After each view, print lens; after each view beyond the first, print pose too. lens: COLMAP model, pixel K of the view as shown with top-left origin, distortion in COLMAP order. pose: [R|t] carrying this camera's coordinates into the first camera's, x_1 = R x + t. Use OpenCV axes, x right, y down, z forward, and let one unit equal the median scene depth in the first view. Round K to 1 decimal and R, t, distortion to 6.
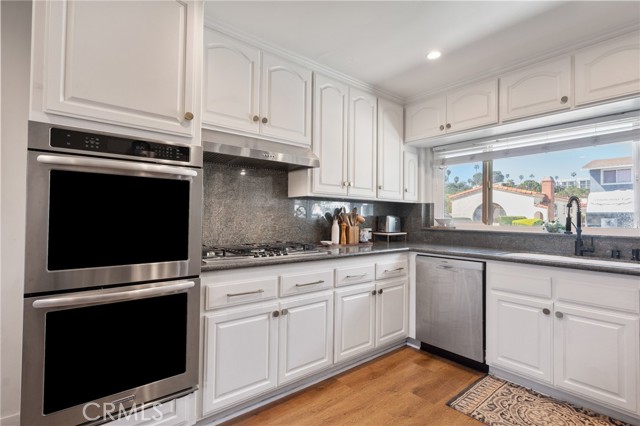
lens RADIAL K [[307.7, 0, 319.1], [0, 307.7, 211.1], [0, 0, 1]] dist [-0.001117, -0.001022]
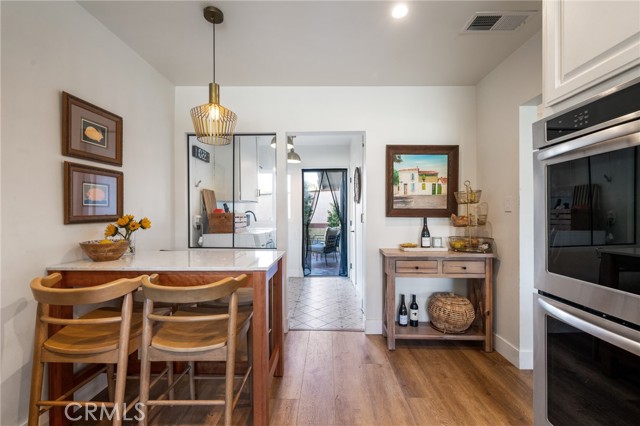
lens RADIAL K [[270.2, 0, 320.2], [0, 270.2, 213.2], [0, 0, 1]] dist [-0.004974, -0.000266]
pose [[-0.641466, -0.016377, -0.766977, 0.131730], [0.006514, 0.999620, -0.026792, 0.018909], [0.767124, -0.022182, -0.641115, 0.623748]]
